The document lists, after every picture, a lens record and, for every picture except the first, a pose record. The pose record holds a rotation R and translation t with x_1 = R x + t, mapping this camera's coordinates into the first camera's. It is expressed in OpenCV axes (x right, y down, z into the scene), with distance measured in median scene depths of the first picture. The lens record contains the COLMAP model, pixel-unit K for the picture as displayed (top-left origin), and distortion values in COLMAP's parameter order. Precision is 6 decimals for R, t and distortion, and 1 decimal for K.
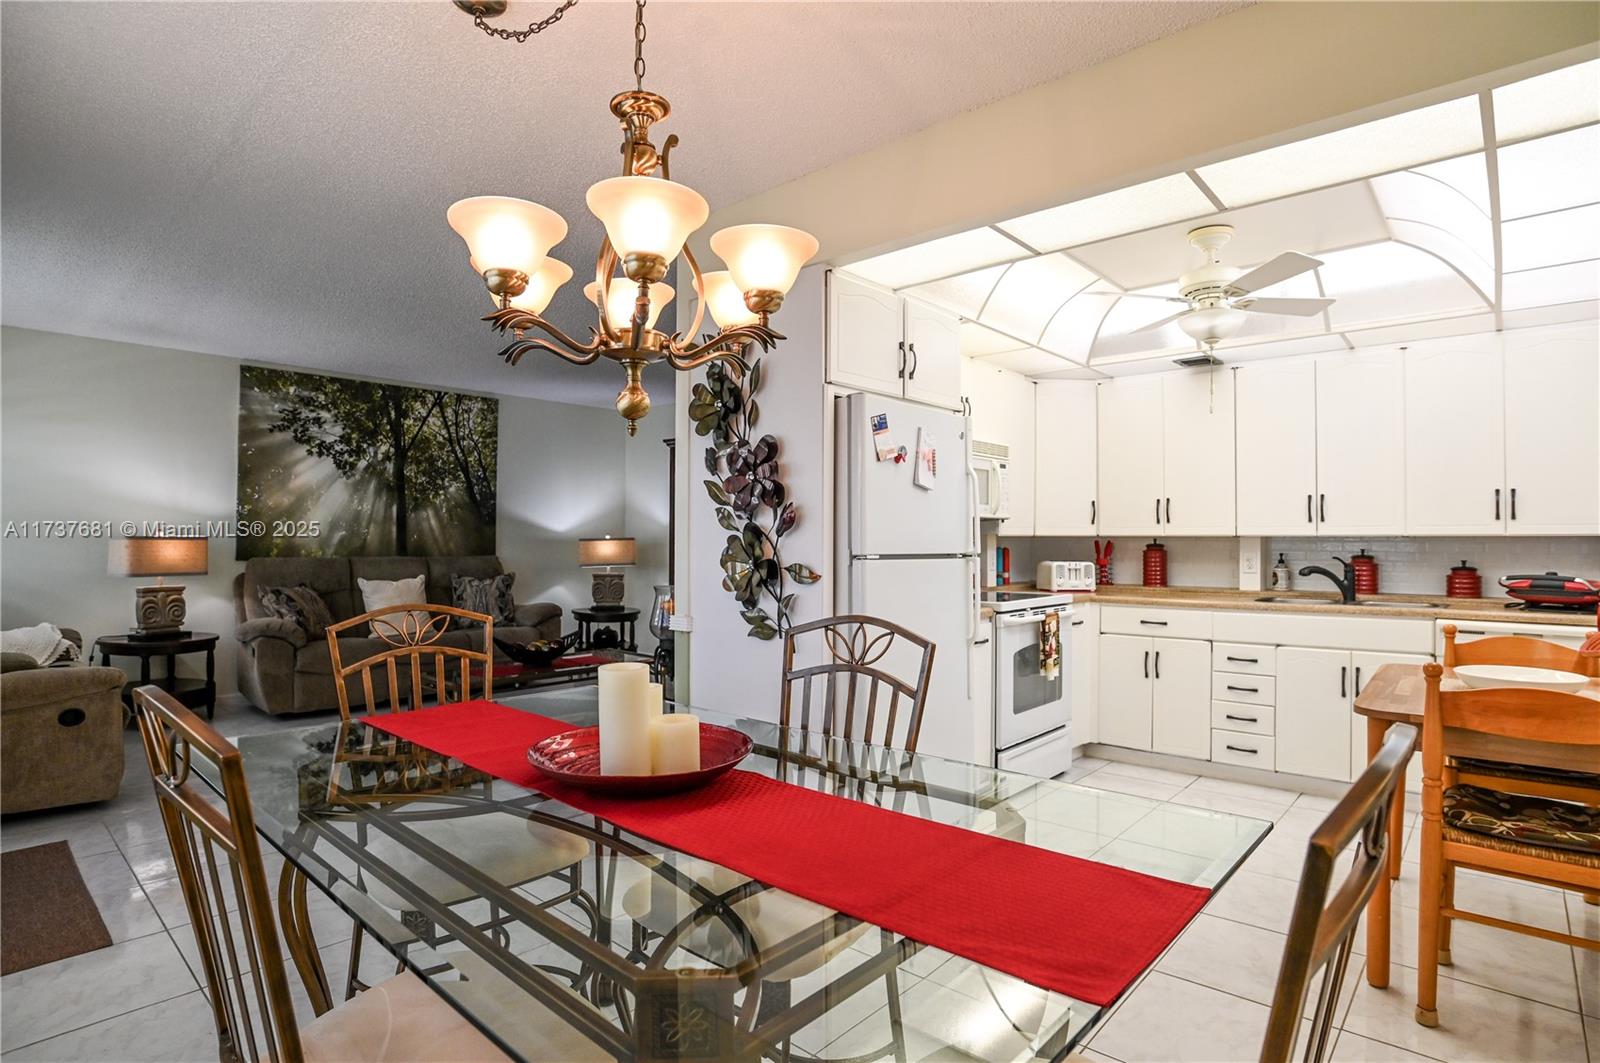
lens RADIAL K [[856.5, 0, 768.0], [0, 856.5, 528.1], [0, 0, 1]] dist [-0.048450, 0.016450]
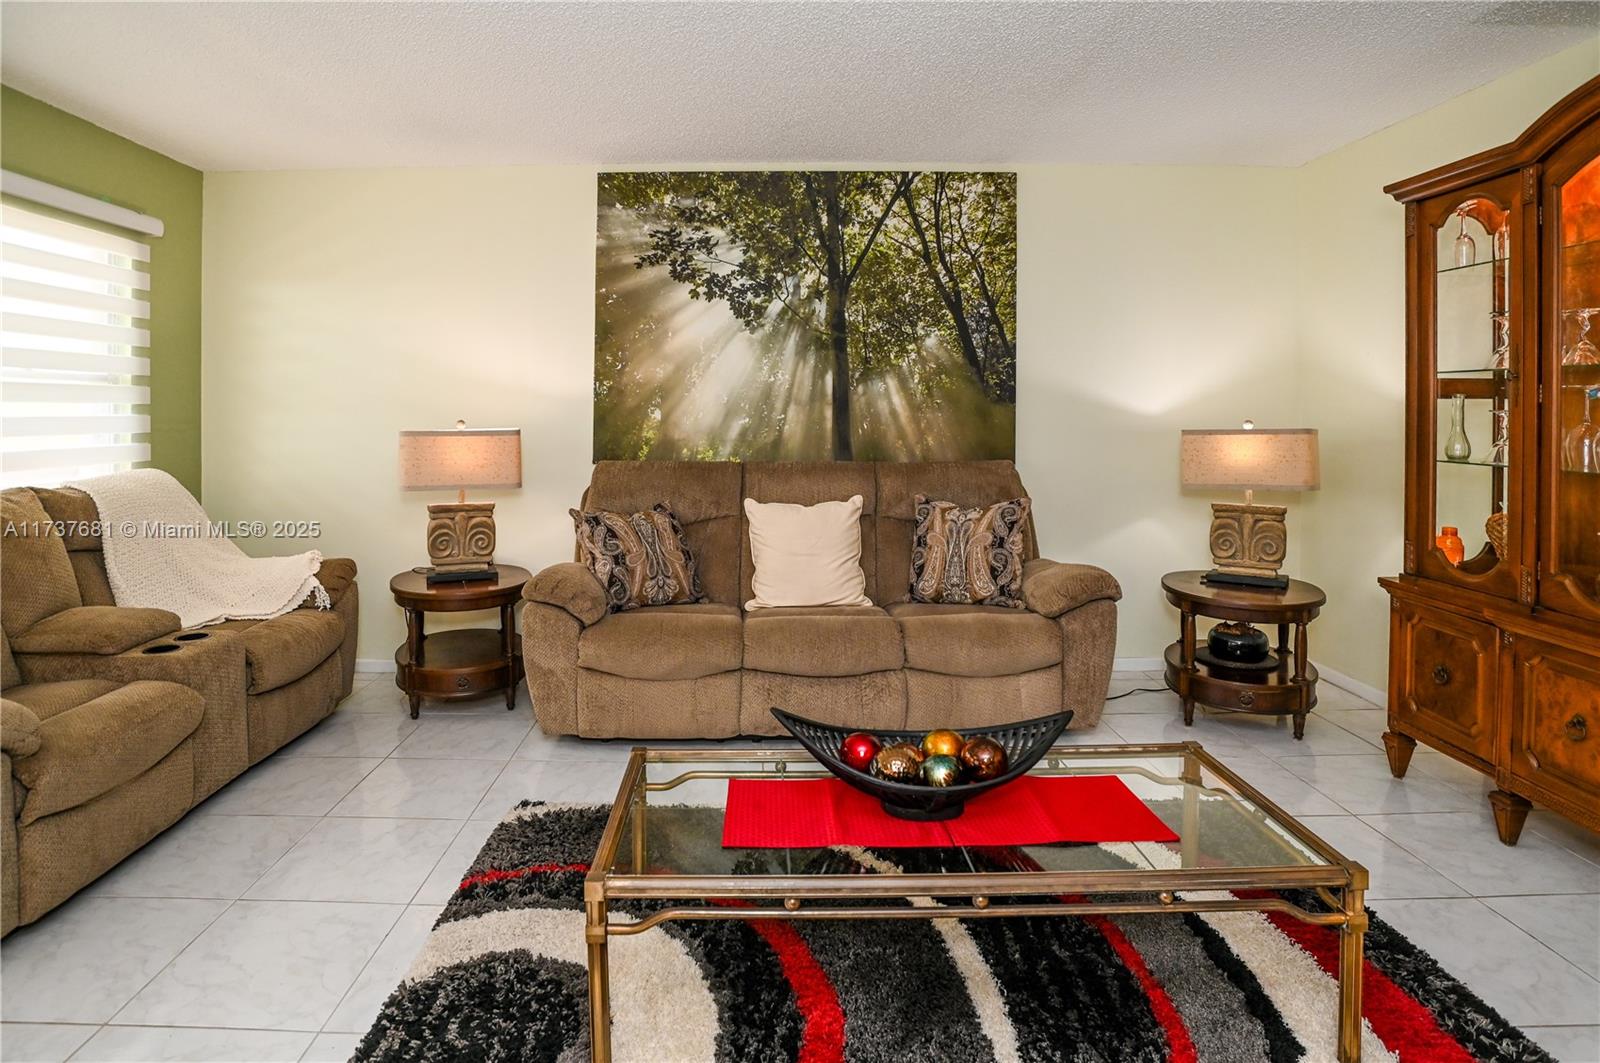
lens RADIAL K [[856.5, 0, 745.0], [0, 856.5, 402.6], [0, 0, 1]] dist [-0.048450, 0.016450]
pose [[0.686406, -0.011191, -0.727132, -0.049700], [0.014445, 0.999894, -0.001753, -0.006463], [0.727075, -0.009300, 0.686495, 0.583987]]
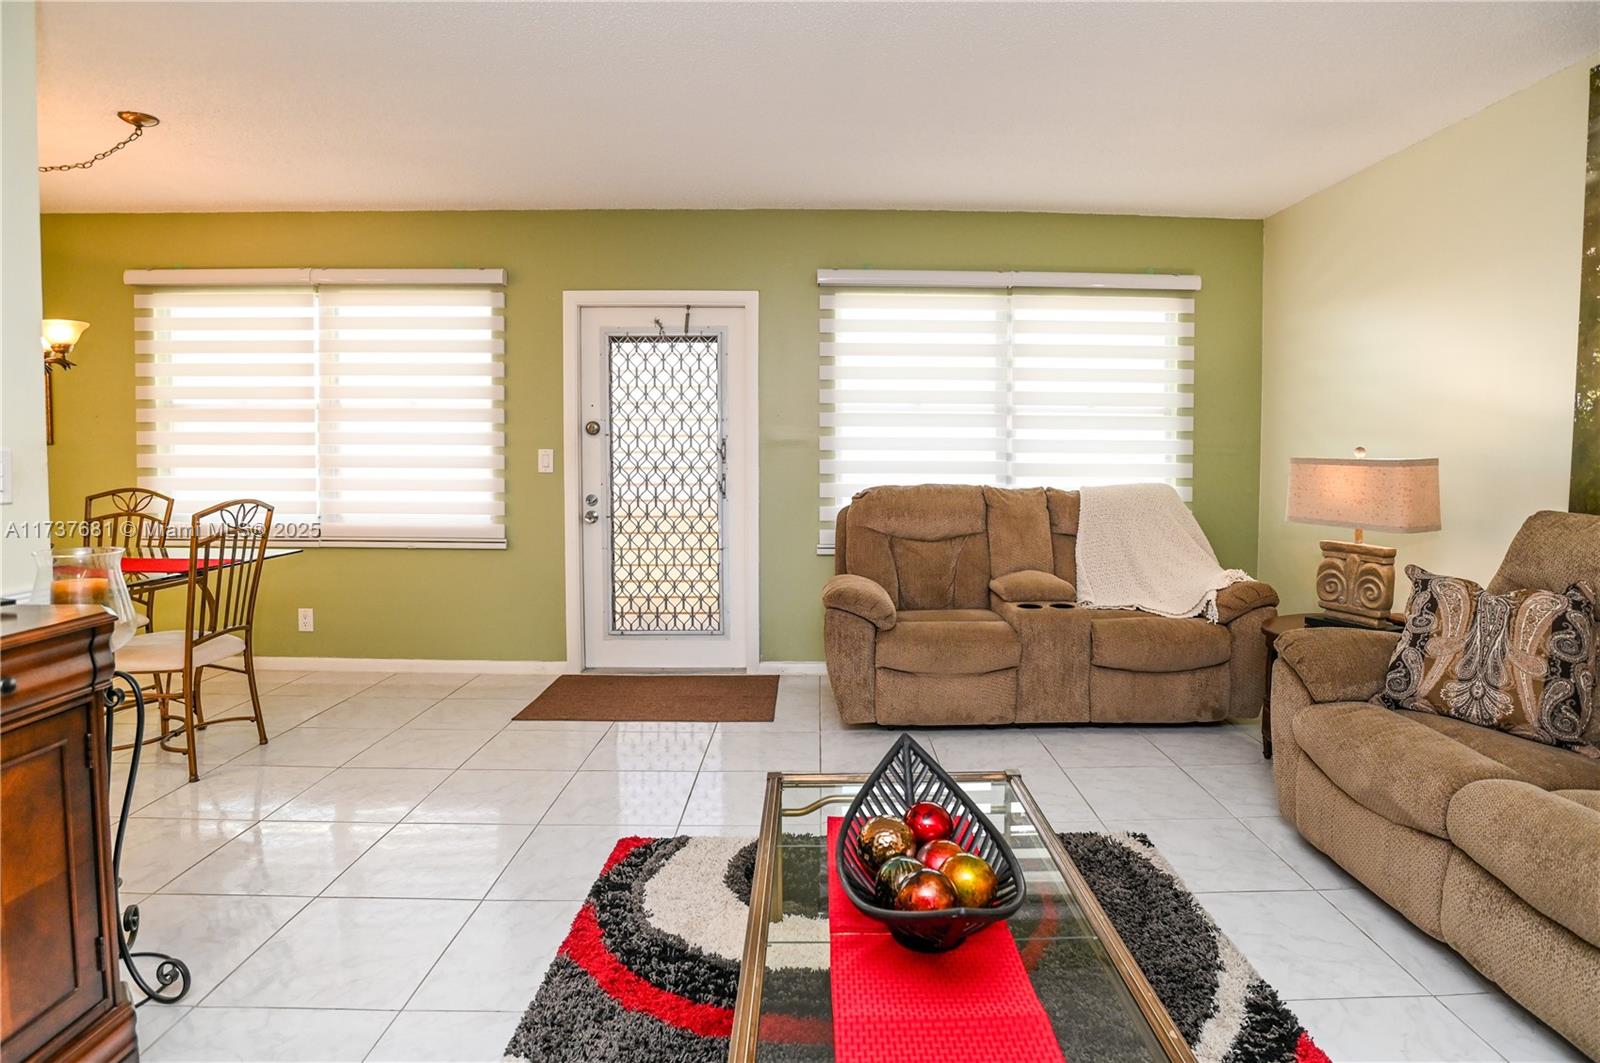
lens RADIAL K [[856.5, 0, 835.4], [0, 856.5, 469.9], [0, 0, 1]] dist [-0.048450, 0.016450]
pose [[-0.694955, 0.011498, -0.718961, -0.040634], [-0.005139, 0.999767, 0.020956, 0.006508], [0.719035, 0.018258, -0.694734, 0.966217]]
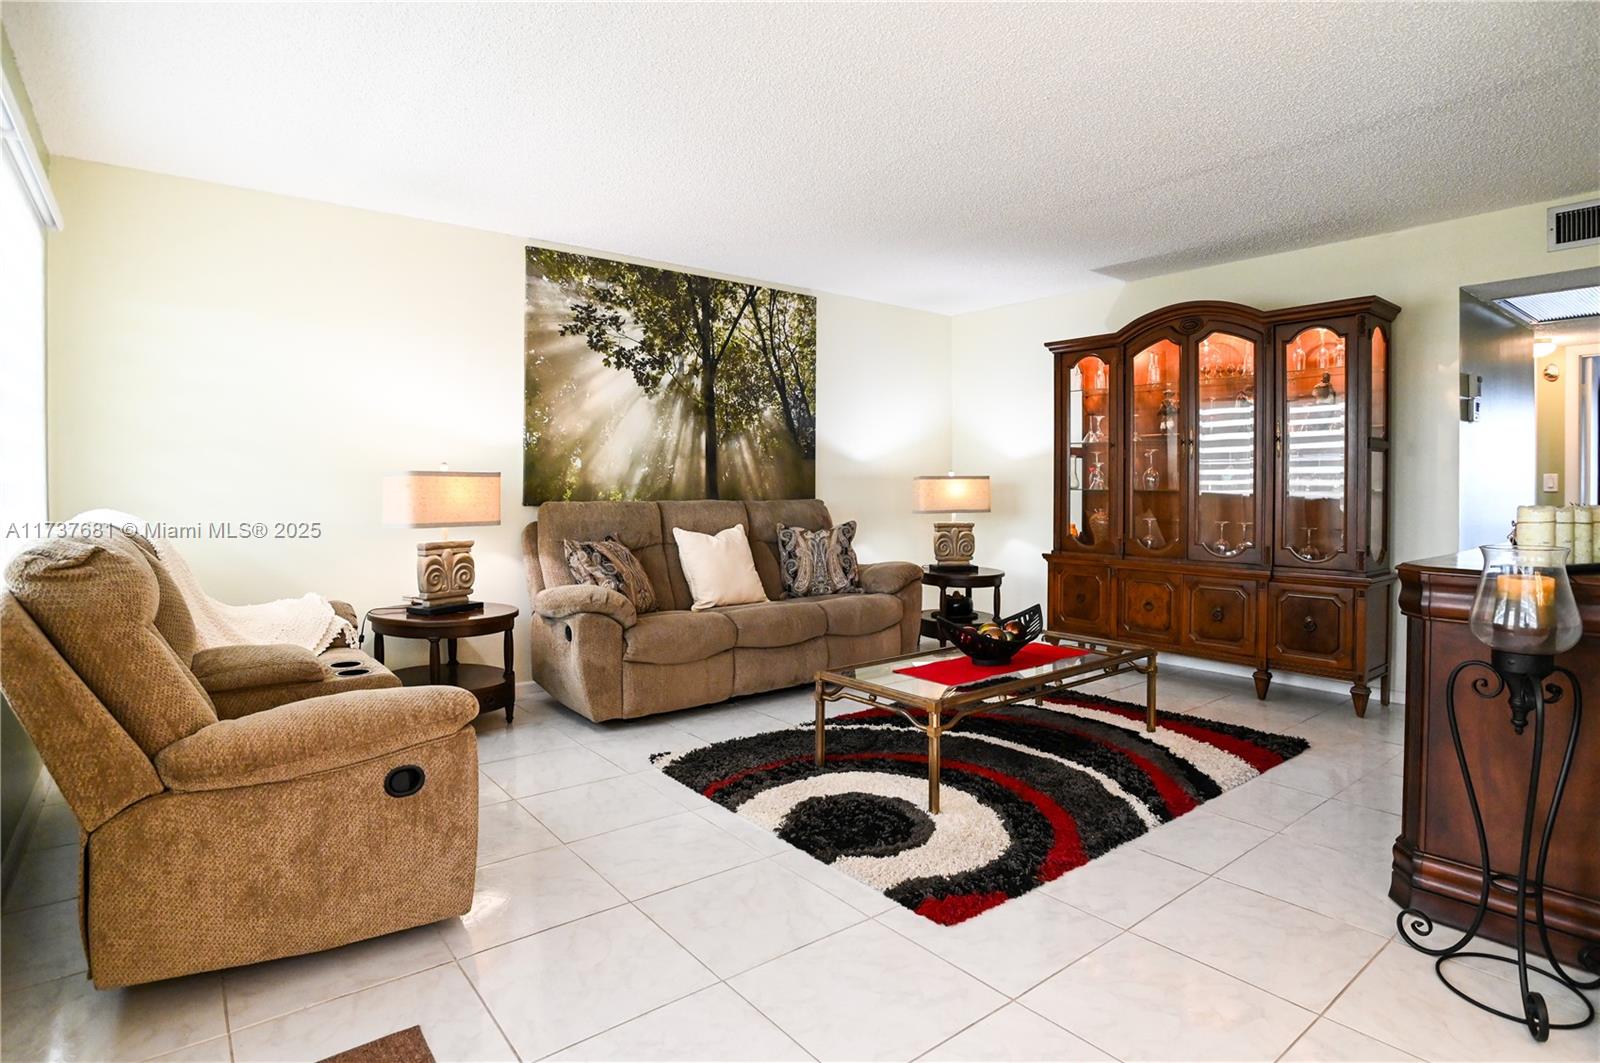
lens RADIAL K [[856.5, 0, 777.6], [0, 856.5, 486.0], [0, 0, 1]] dist [-0.048450, 0.016450]
pose [[0.989378, -0.003754, -0.145318, -0.279718], [0.005595, 0.999909, 0.012266, 0.012273], [0.145258, -0.012948, 0.989309, 0.264008]]
